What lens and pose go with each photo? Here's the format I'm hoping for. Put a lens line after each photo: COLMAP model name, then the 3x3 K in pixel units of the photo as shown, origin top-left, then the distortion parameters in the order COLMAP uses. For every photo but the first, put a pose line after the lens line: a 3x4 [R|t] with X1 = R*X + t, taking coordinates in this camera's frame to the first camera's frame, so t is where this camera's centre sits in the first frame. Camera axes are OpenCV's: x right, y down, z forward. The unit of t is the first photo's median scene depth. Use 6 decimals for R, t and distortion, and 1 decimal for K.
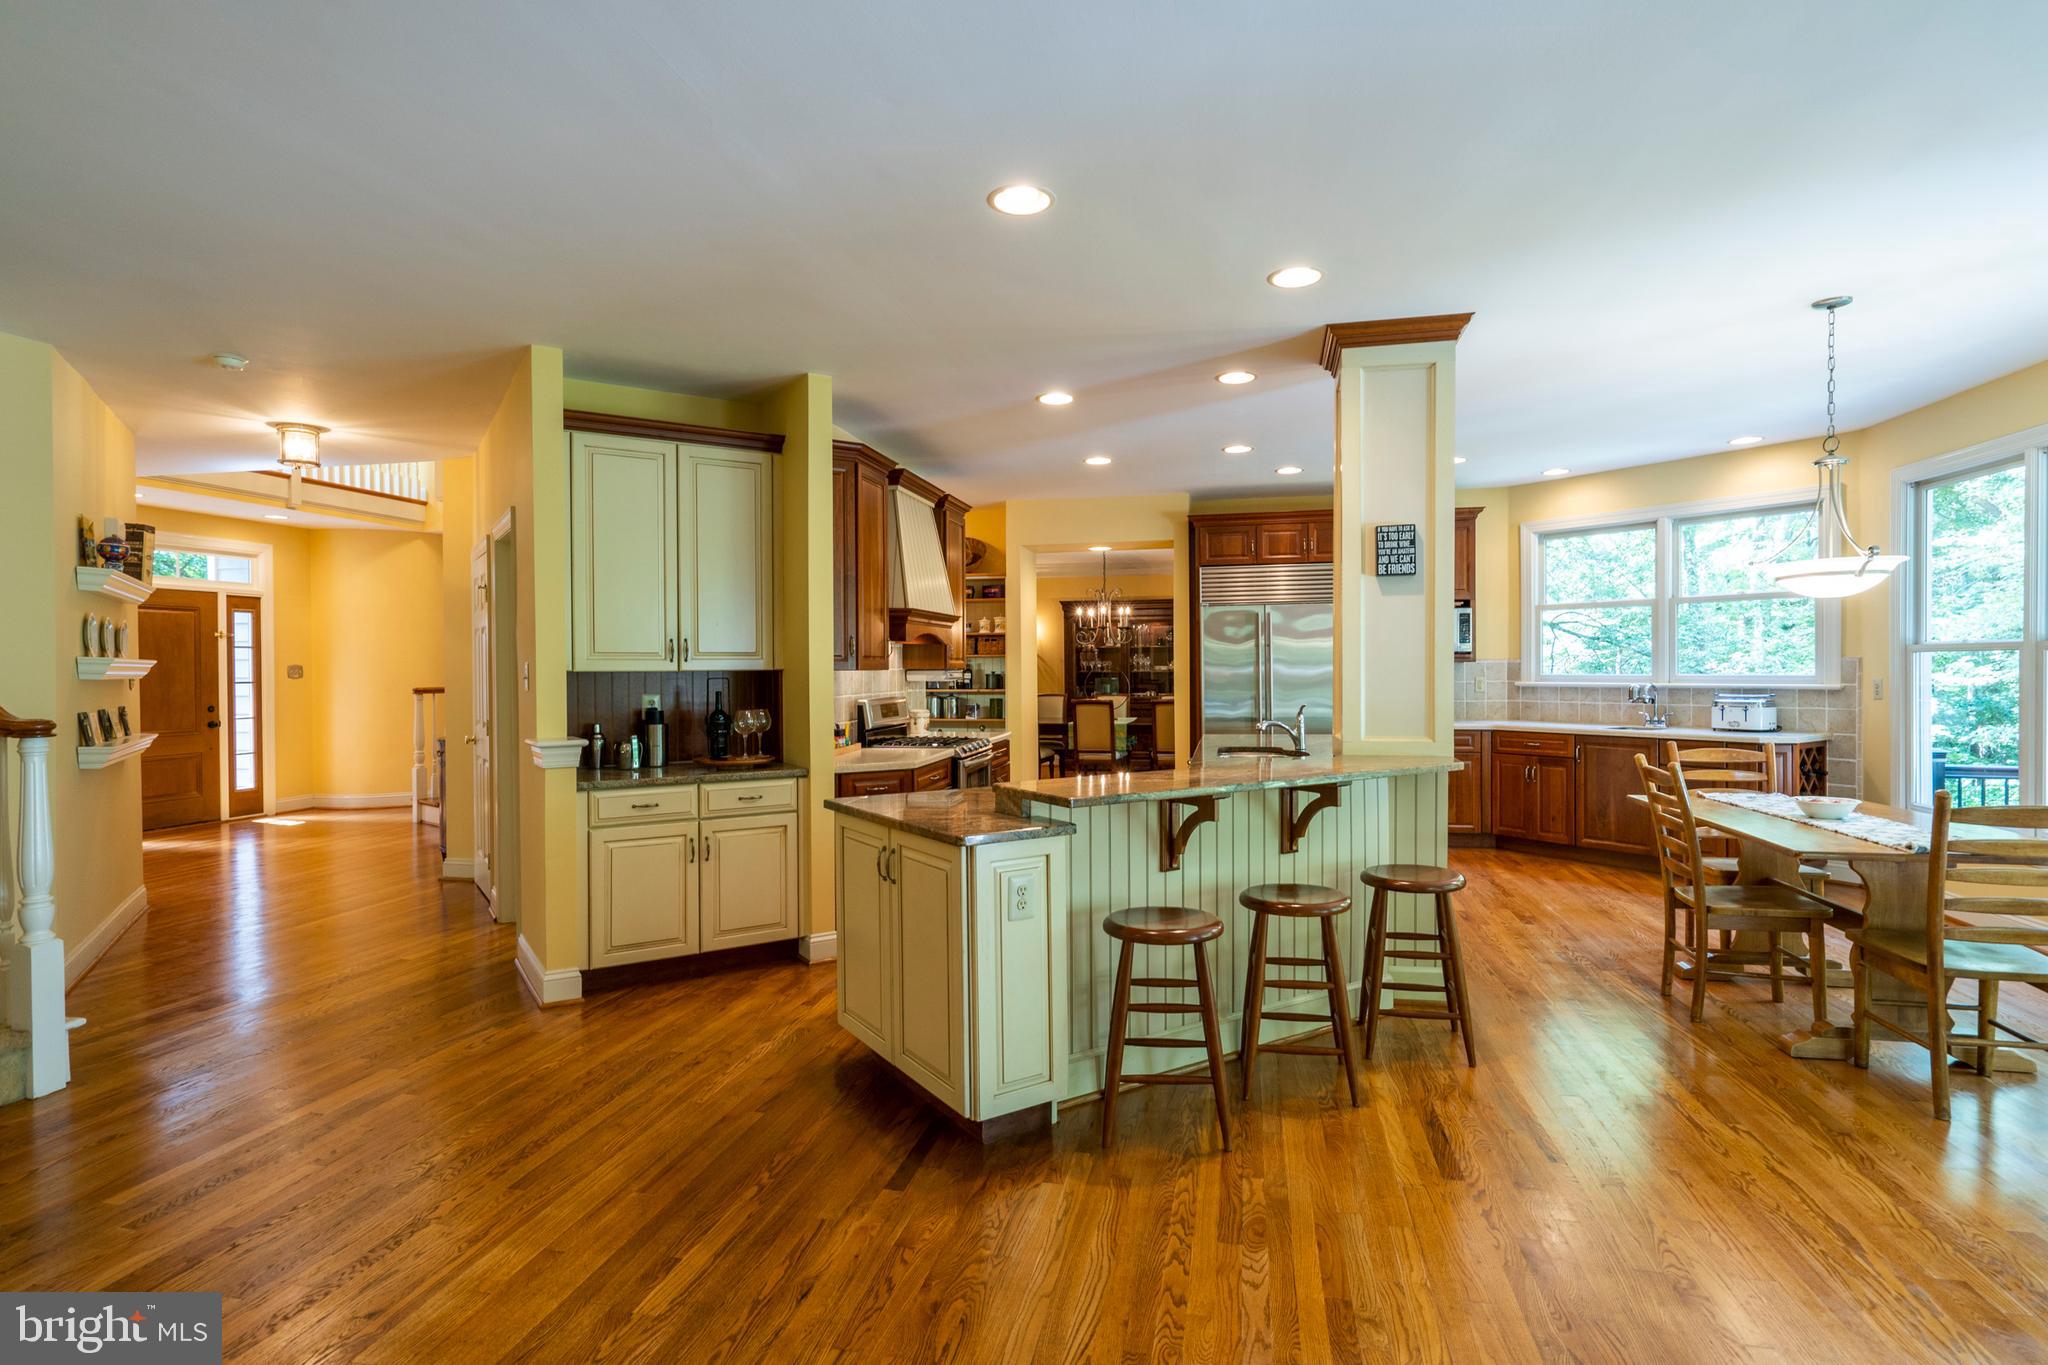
lens RADIAL K [[990.6, 0, 1024.0], [0, 990.6, 682.5], [0, 0, 1]] dist [0.002354, 0.000054]
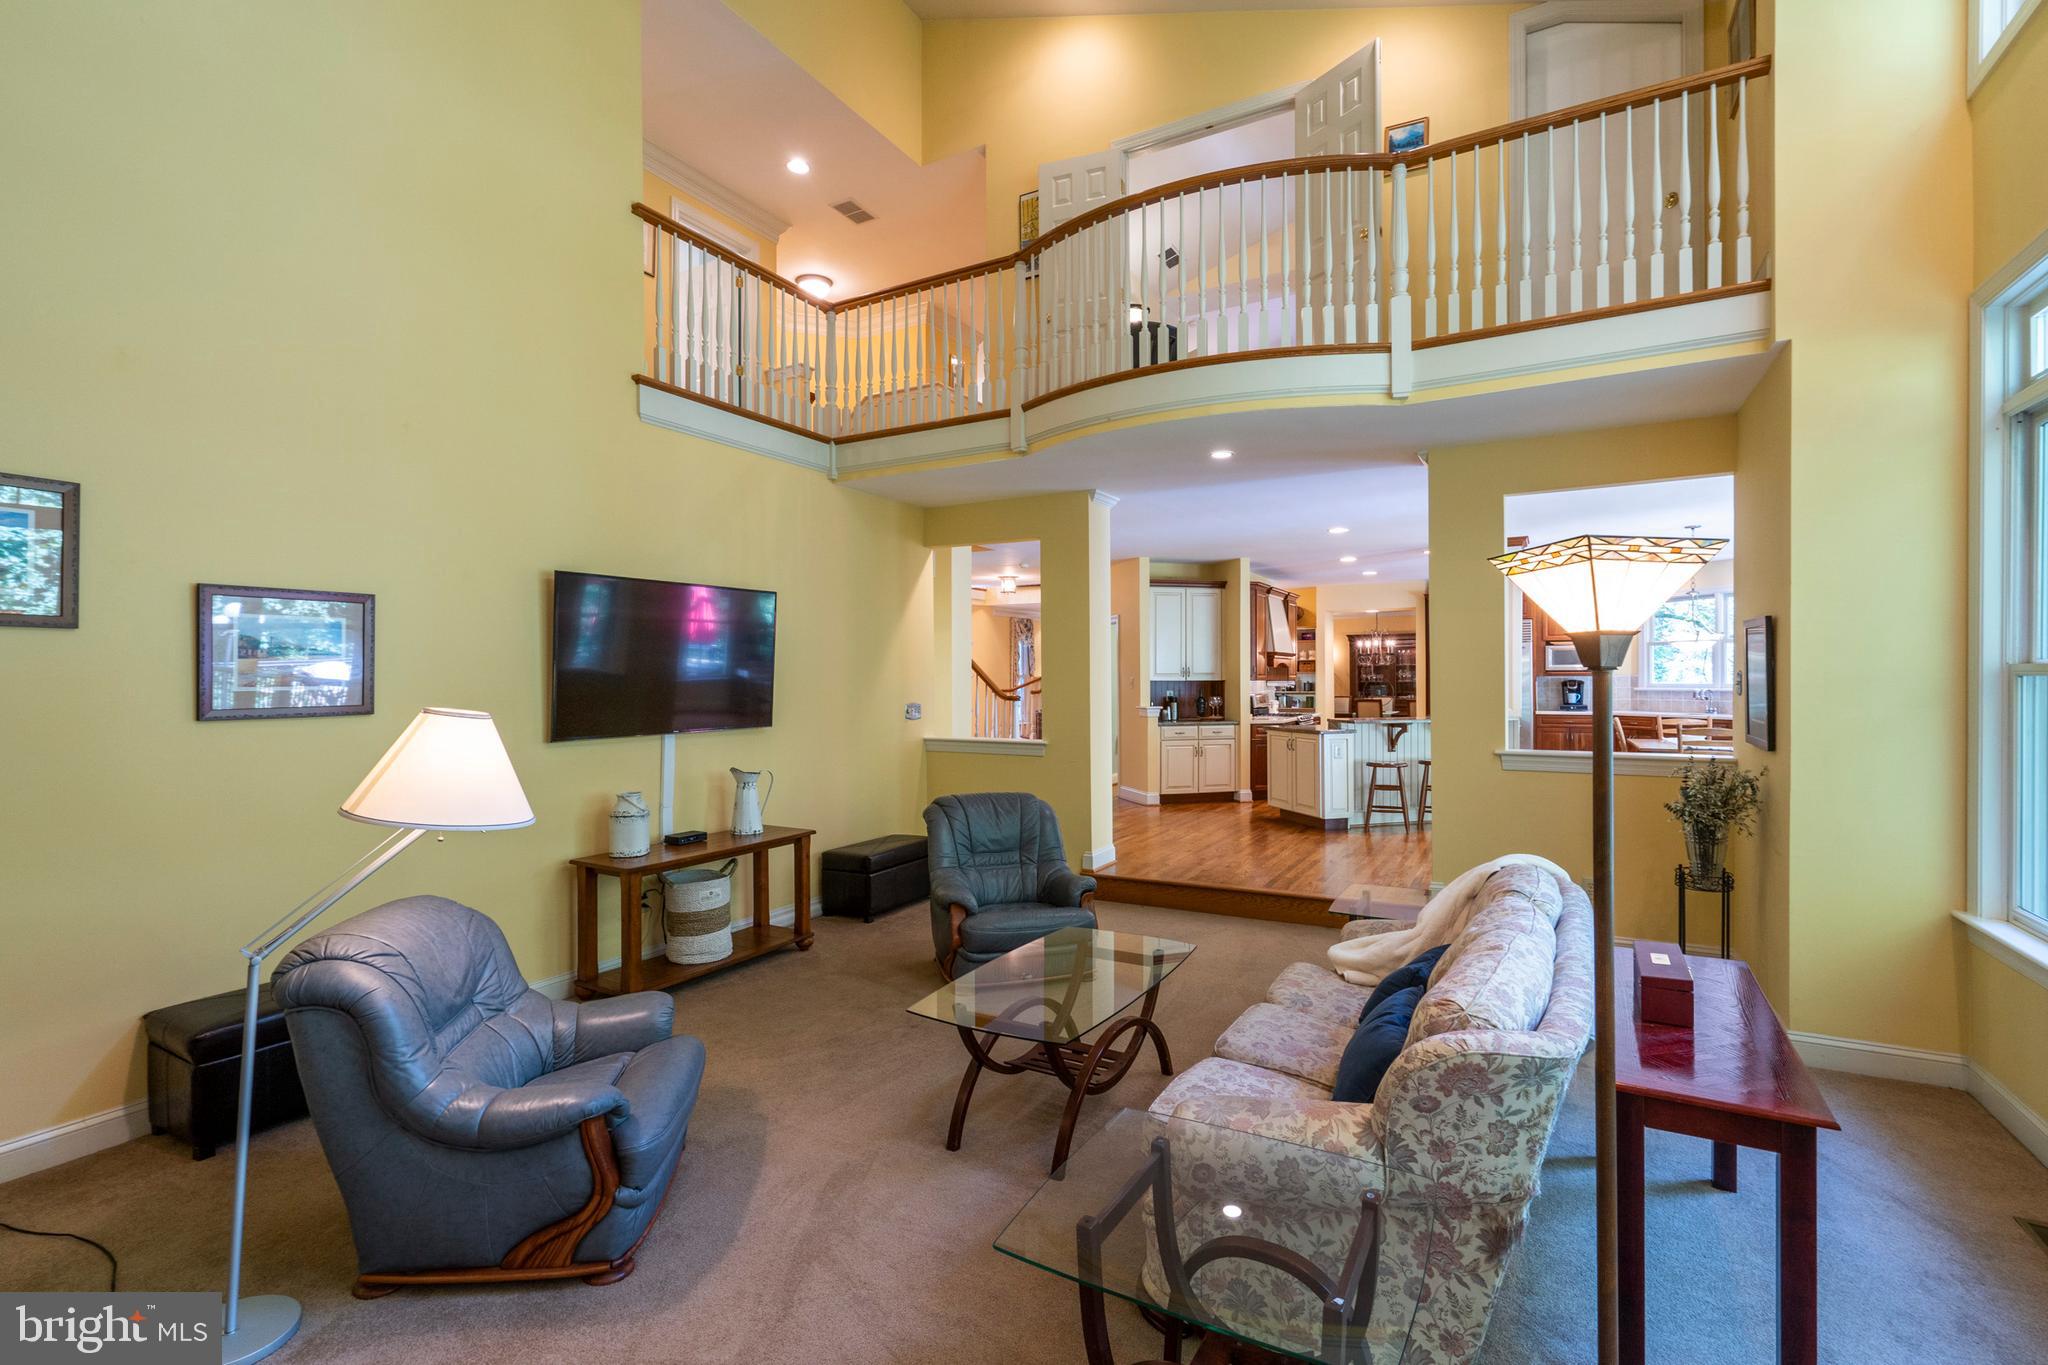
lens RADIAL K [[935.3, 0, 1024.0], [0, 935.3, 682.5], [0, 0, 1]] dist [-0.026968, -0.000518]
pose [[0.957461, 0.000913, -0.288562, -0.054678], [-0.004305, 0.999929, -0.011120, 0.017597], [0.288532, 0.011889, 0.957397, -1.123052]]
